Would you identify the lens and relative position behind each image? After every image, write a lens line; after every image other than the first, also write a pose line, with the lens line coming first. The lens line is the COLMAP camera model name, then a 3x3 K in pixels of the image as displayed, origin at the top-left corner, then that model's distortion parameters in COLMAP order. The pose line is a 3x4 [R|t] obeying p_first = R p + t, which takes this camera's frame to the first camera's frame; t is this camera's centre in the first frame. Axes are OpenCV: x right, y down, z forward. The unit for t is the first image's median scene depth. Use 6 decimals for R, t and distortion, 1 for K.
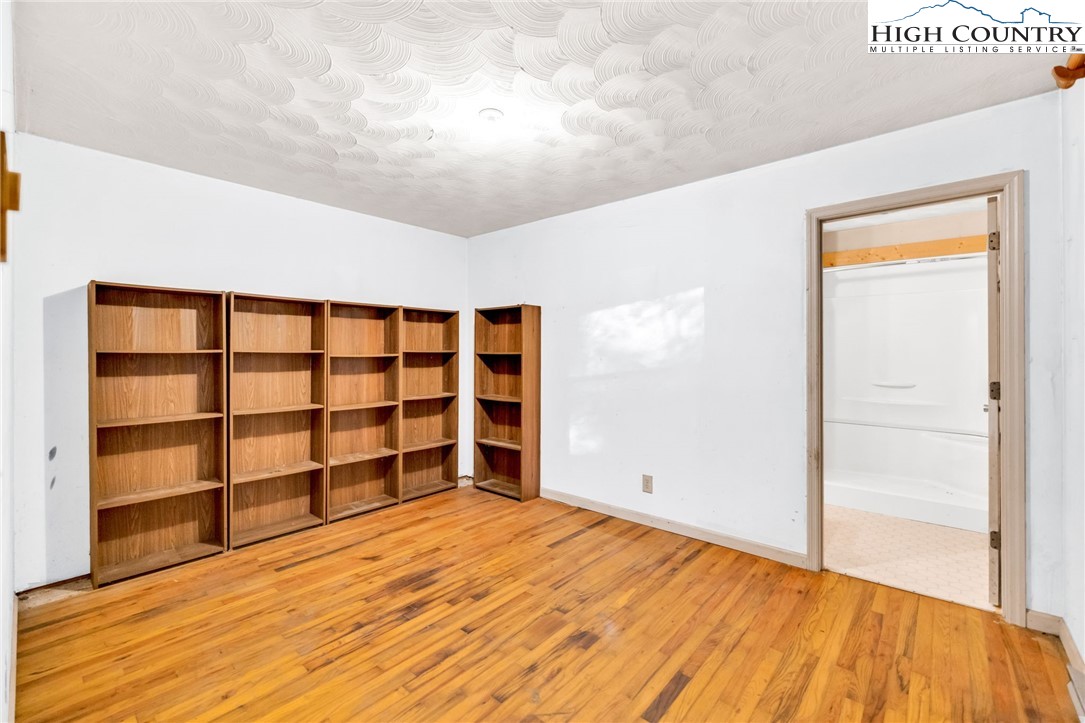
lens RADIAL K [[463.0, 0, 543.2], [0, 463.0, 358.1], [0, 0, 1]] dist [0.001353, 0.000275]
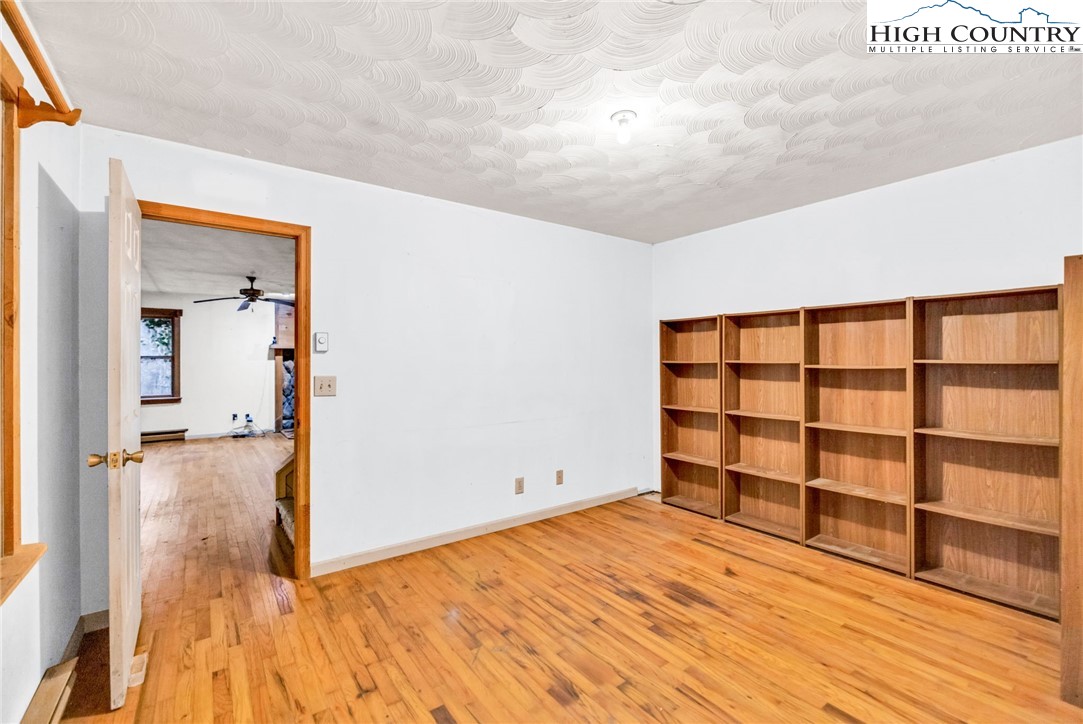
lens RADIAL K [[462.1, 0, 538.9], [0, 462.1, 358.8], [0, 0, 1]] dist [0.001353, 0.000275]
pose [[-0.224451, -0.005617, -0.974469, 0.707012], [-0.008067, 0.999960, -0.003906, -0.016876], [0.974452, 0.006984, -0.224488, 0.846365]]
